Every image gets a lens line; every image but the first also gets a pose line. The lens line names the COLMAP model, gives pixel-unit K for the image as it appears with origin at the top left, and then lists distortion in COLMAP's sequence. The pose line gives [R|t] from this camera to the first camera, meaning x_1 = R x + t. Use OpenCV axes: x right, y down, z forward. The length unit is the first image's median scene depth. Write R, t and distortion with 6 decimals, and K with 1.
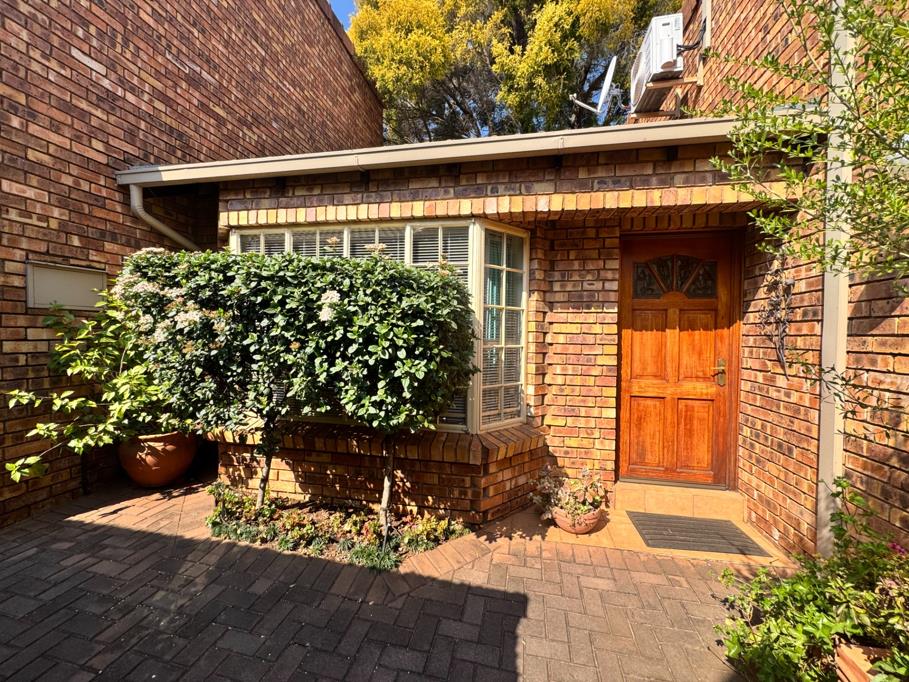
lens RADIAL K [[359.7, 0, 454.5], [0, 359.7, 341.0], [0, 0, 1]] dist [0.000037, -0.000136]
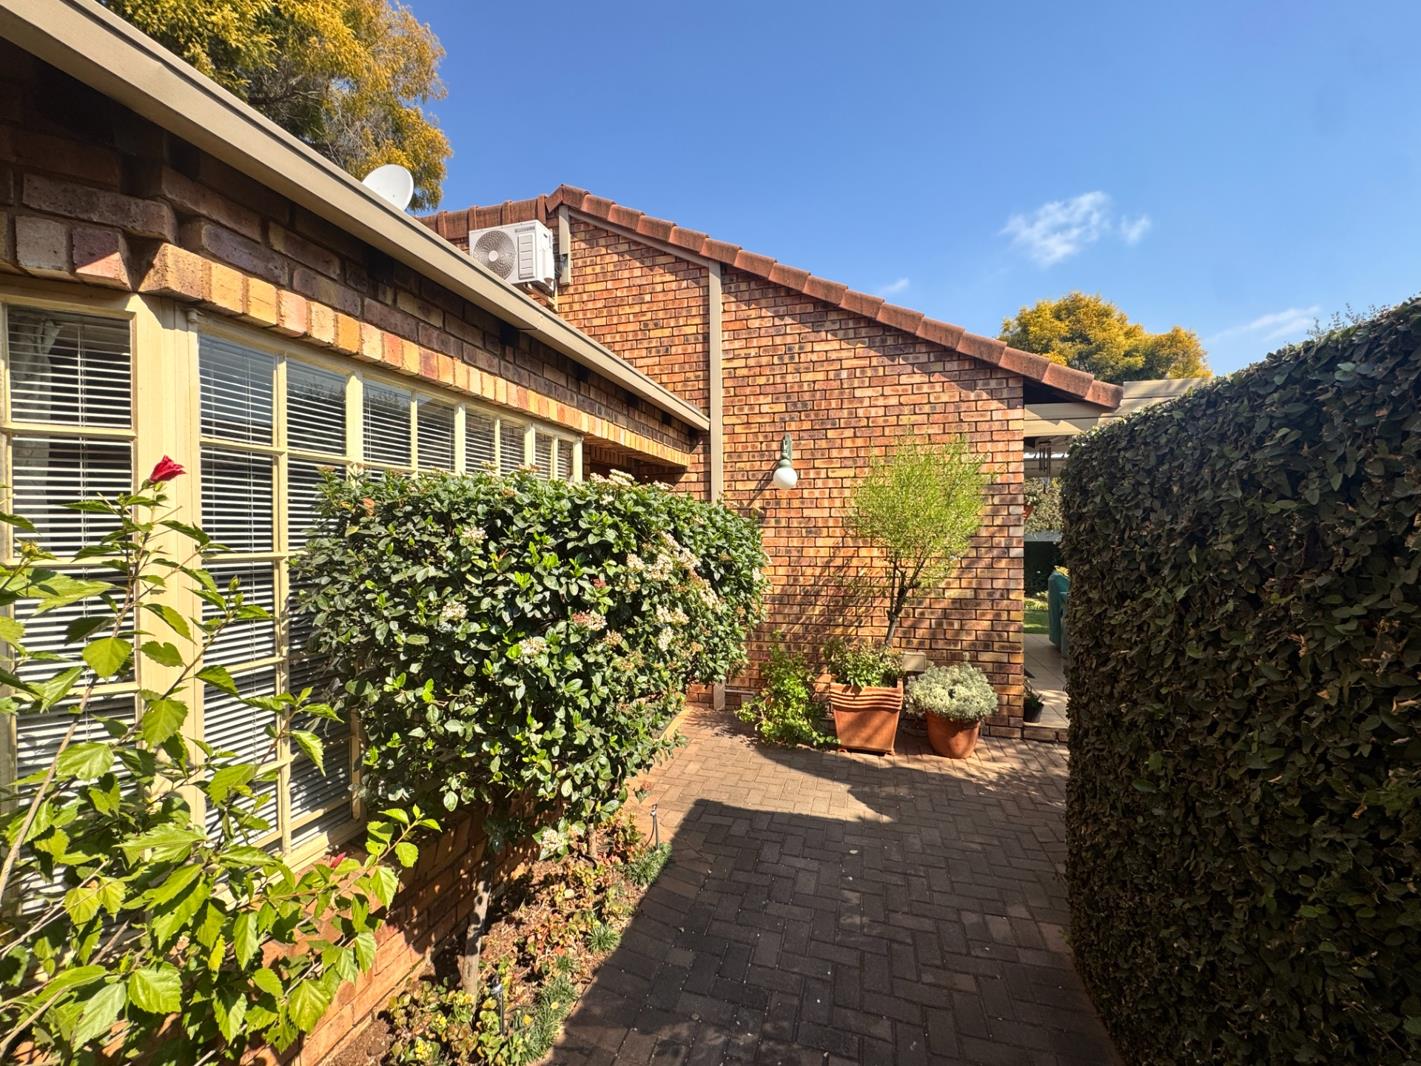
lens RADIAL K [[562.2, 0, 710.5], [0, 562.2, 533.0], [0, 0, 1]] dist [0.000037, -0.000136]
pose [[0.087824, -0.026531, 0.995783, -1.119250], [0.001994, 0.999648, 0.026458, -0.146054], [-0.996134, -0.000338, 0.087846, 0.561174]]
